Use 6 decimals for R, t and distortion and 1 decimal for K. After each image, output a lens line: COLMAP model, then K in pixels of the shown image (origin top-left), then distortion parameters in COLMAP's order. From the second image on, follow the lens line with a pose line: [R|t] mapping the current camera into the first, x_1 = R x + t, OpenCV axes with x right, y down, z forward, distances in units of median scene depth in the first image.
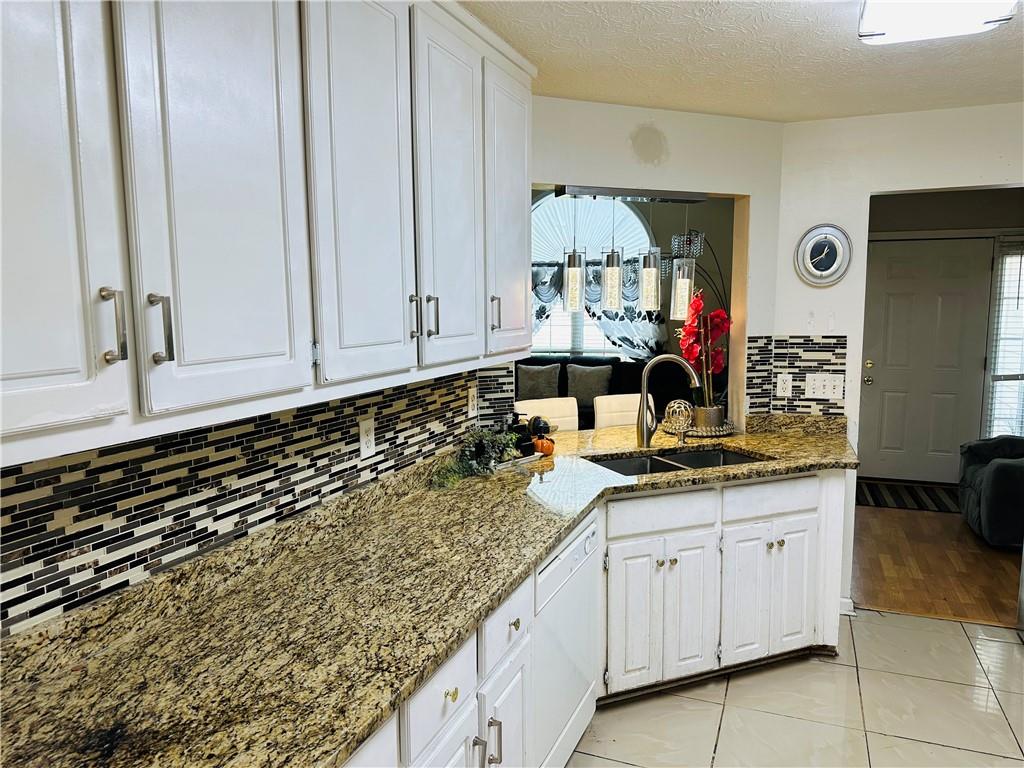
lens RADIAL K [[719.0, 0, 515.2], [0, 719.0, 385.1], [0, 0, 1]] dist [0.078047, -0.100135]
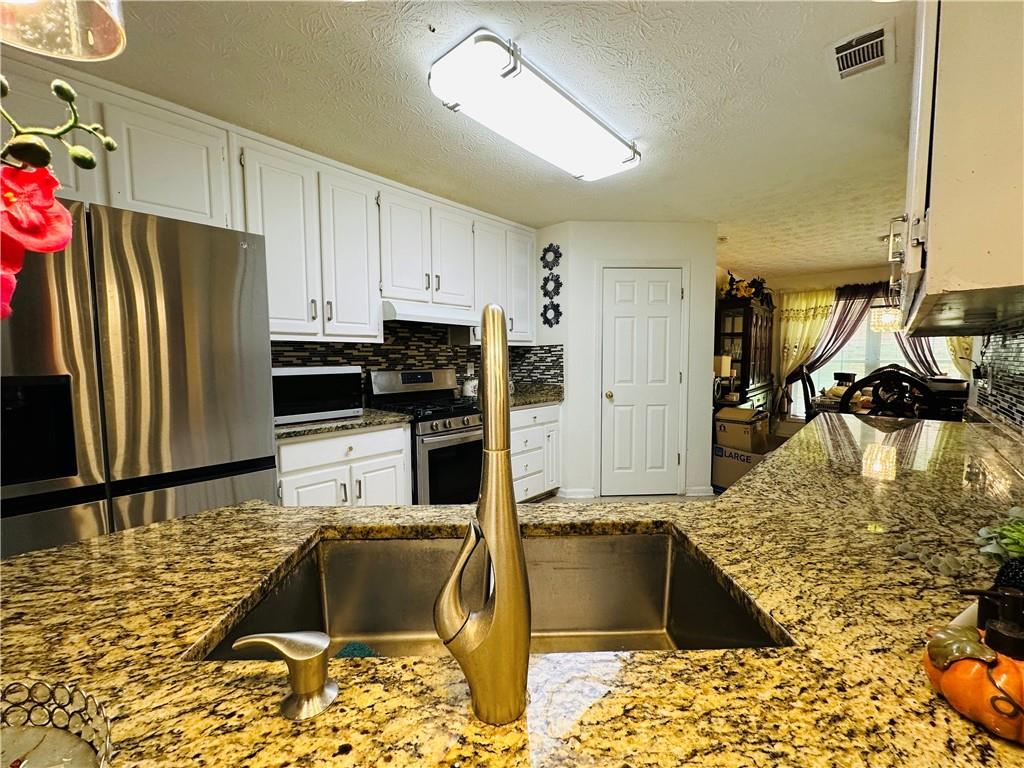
lens RADIAL K [[408.4, 0, 515.4], [0, 408.4, 385.3], [0, 0, 1]] dist [-0.005260, 0.002344]
pose [[-0.936481, -0.015896, 0.350359, 0.150651], [0.050404, 0.982502, 0.179304, -0.041720], [-0.347078, 0.185574, -0.919293, 1.239165]]
